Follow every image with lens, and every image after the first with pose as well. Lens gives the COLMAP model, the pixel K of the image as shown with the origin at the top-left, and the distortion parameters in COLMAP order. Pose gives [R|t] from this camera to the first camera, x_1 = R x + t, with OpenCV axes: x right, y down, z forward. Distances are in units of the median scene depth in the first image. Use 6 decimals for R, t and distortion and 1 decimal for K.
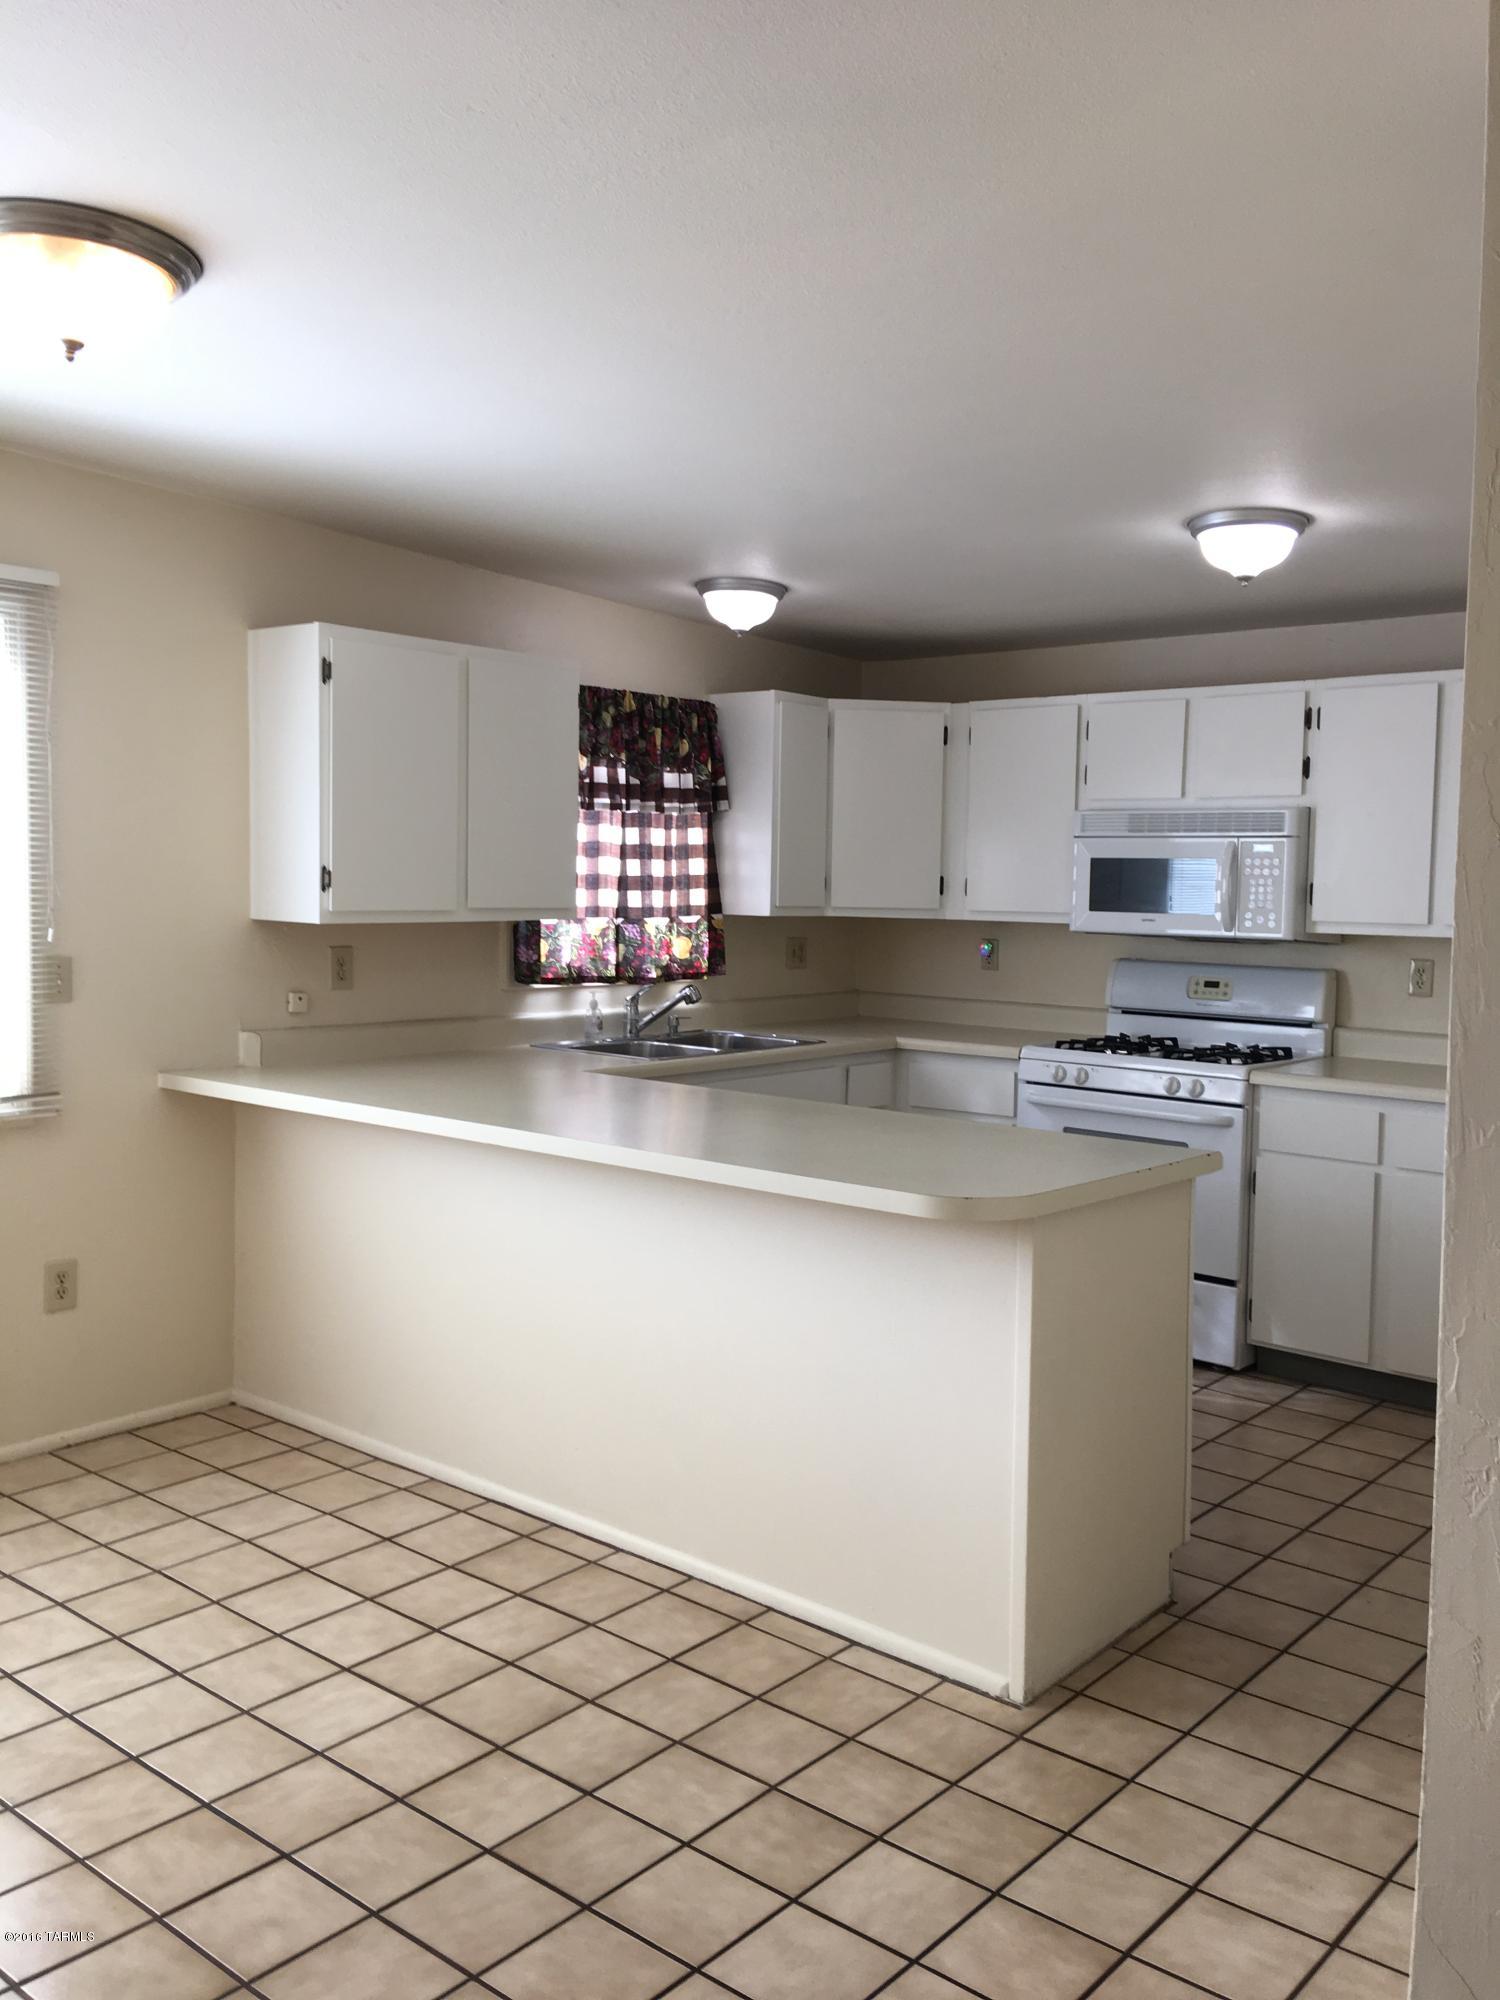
lens RADIAL K [[1734.9, 0, 749.8], [0, 1734.9, 983.4], [0, 0, 1]] dist [0.090074, -0.003957]
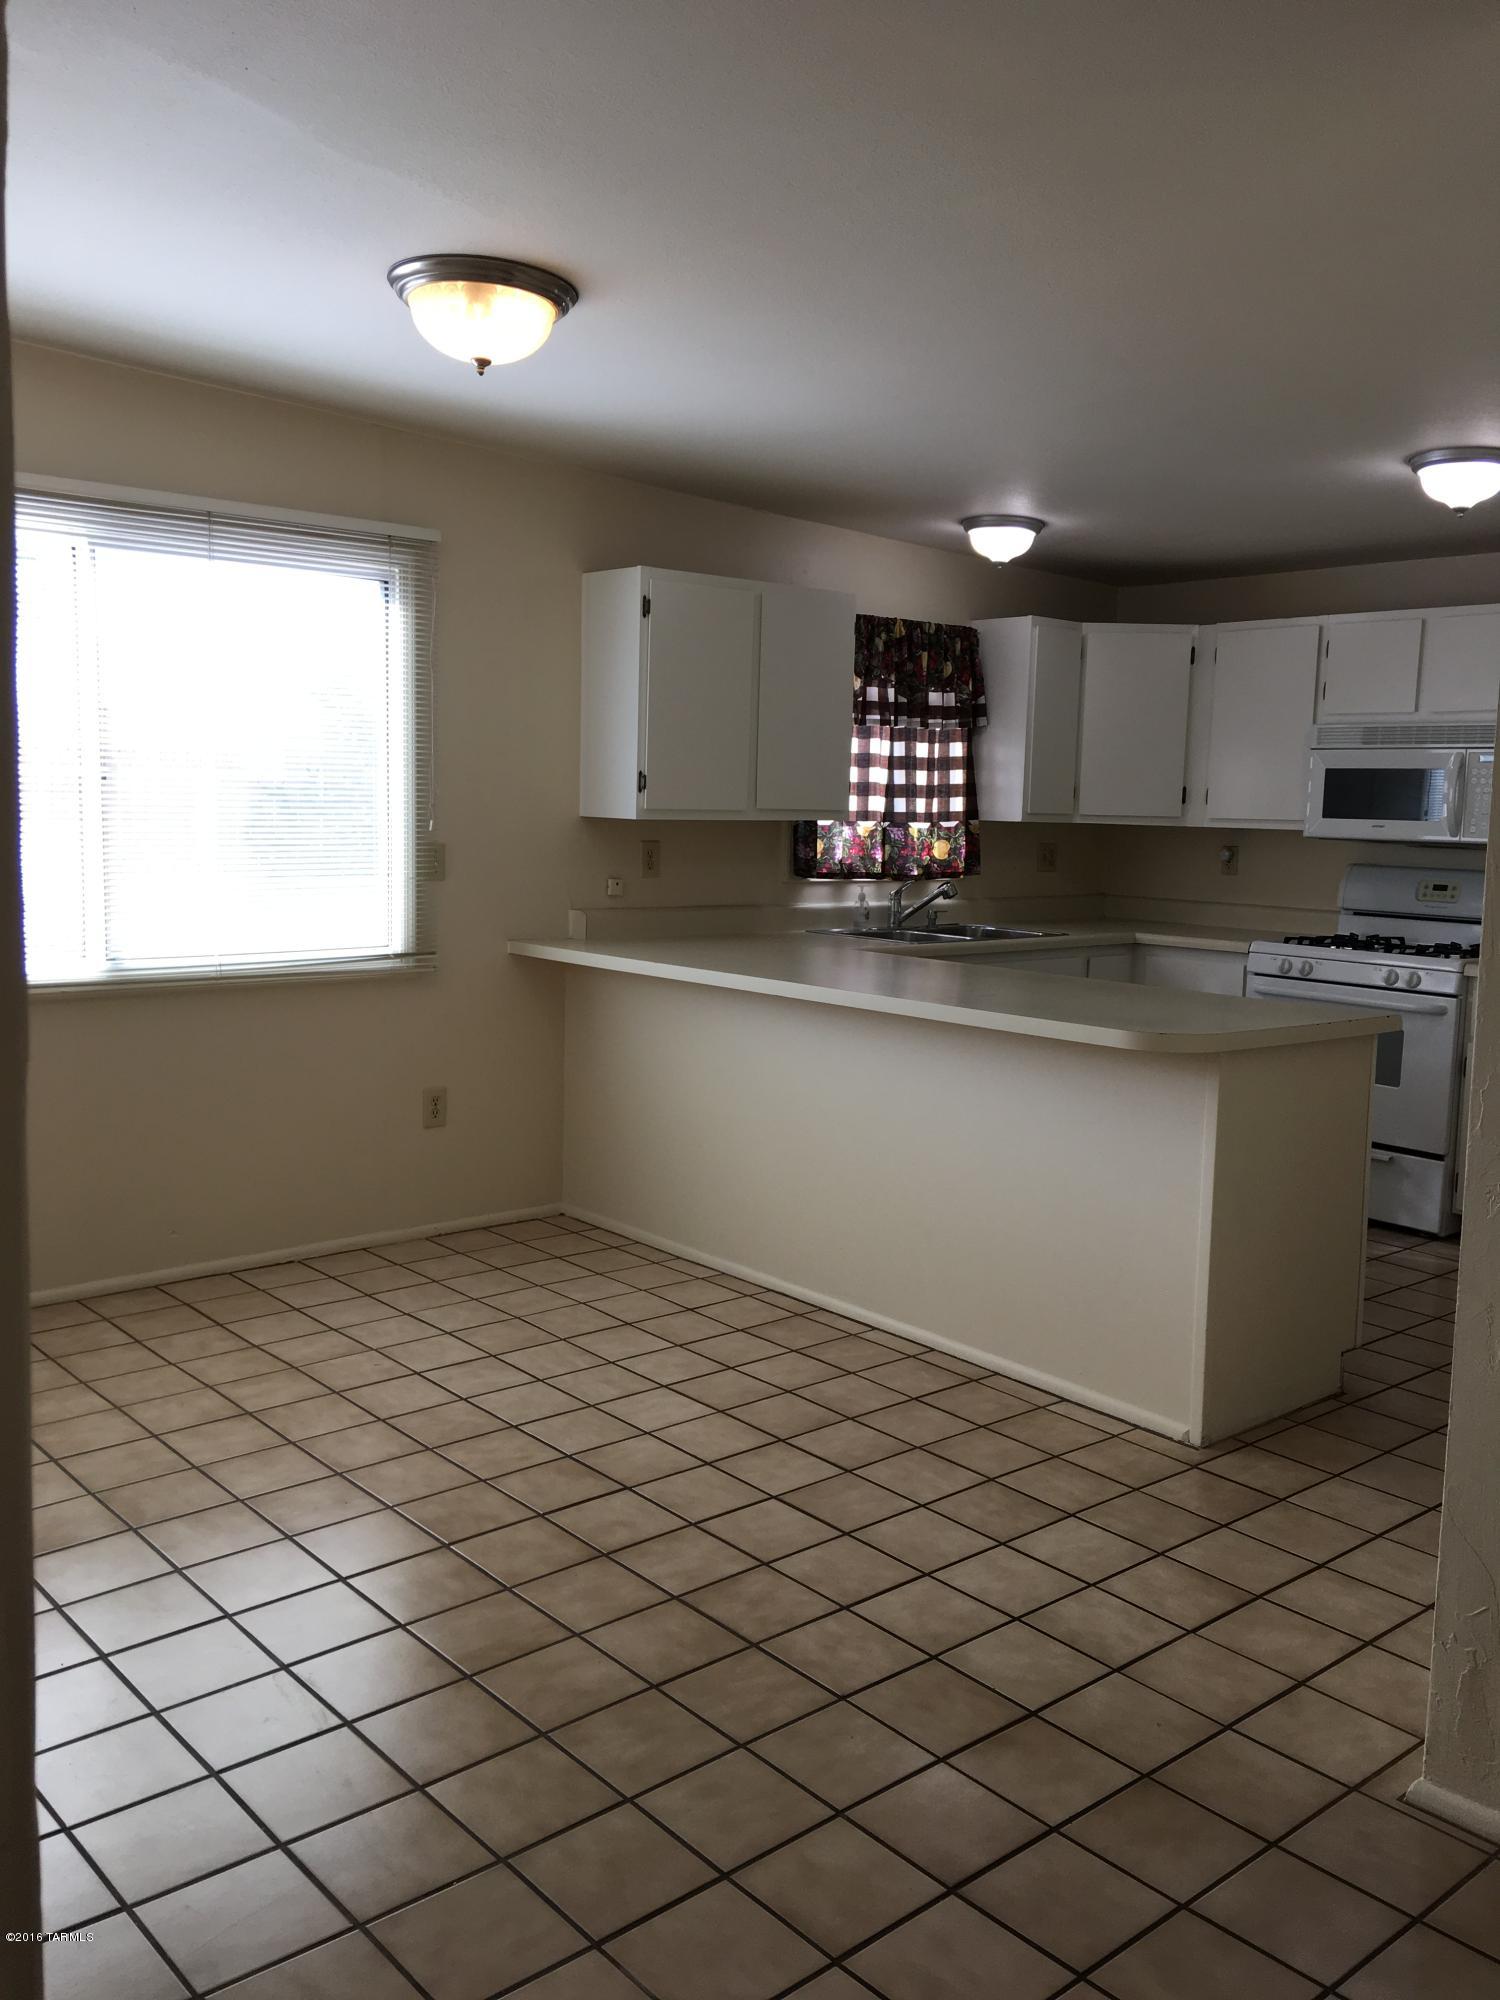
lens RADIAL K [[1692.1, 0, 746.8], [0, 1692.1, 992.6], [0, 0, 1]] dist [0.125164, -0.200269]
pose [[0.987469, 0.024982, -0.155824, 0.011255], [-0.016966, 0.998474, 0.052560, 0.018324], [0.156899, -0.049258, 0.986386, -0.121408]]
